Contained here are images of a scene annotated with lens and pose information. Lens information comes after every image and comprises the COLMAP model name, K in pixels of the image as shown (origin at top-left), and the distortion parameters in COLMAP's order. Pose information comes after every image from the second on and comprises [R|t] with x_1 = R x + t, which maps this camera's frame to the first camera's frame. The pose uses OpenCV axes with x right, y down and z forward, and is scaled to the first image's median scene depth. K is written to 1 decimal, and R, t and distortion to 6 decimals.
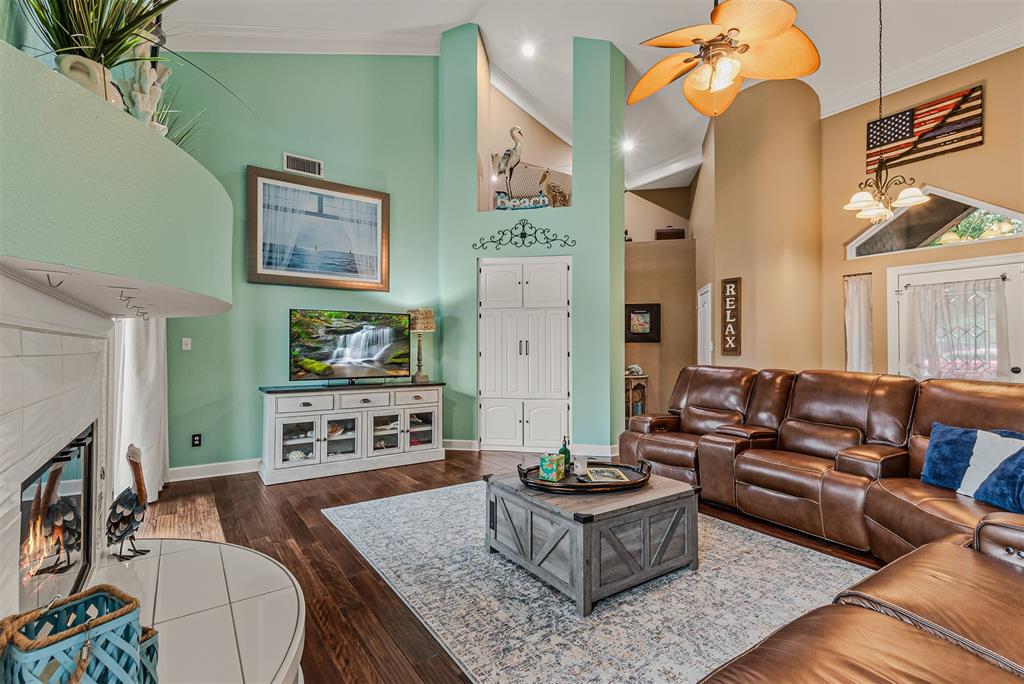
lens RADIAL K [[464.7, 0, 512.0], [0, 464.7, 342.0], [0, 0, 1]] dist [0.004228, 0.000452]
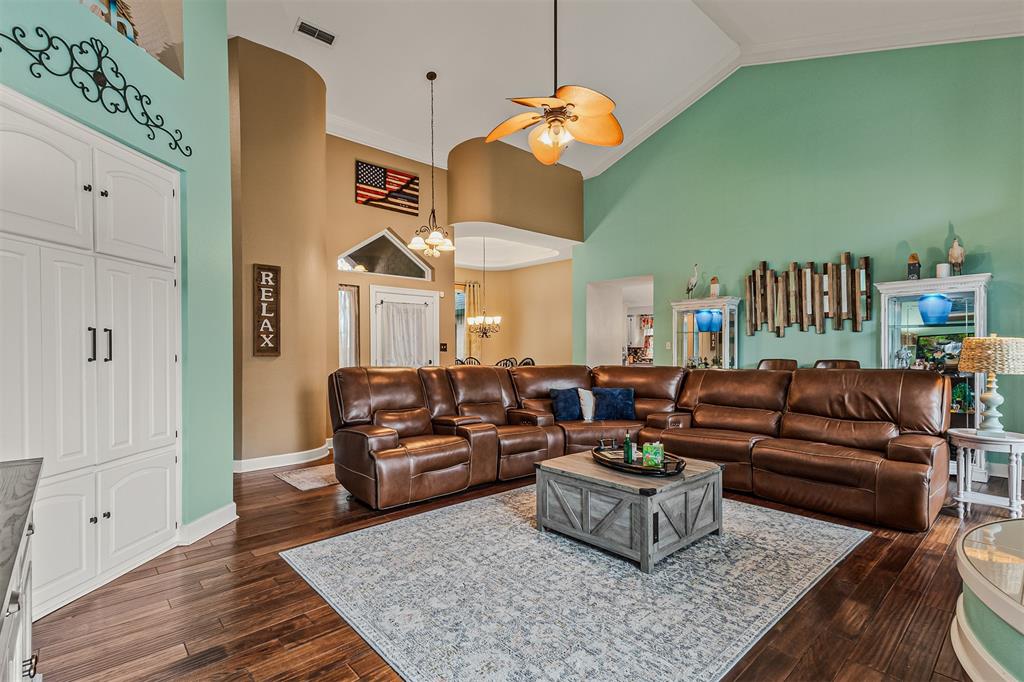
lens RADIAL K [[483.5, 0, 512.0], [0, 483.5, 341.0], [0, 0, 1]] dist [0.030234, -0.013013]
pose [[-0.134457, 0.018231, 0.990752, -0.468131], [-0.010229, 0.999752, -0.019785, 0.013810], [-0.990867, -0.012795, -0.134237, 0.689823]]
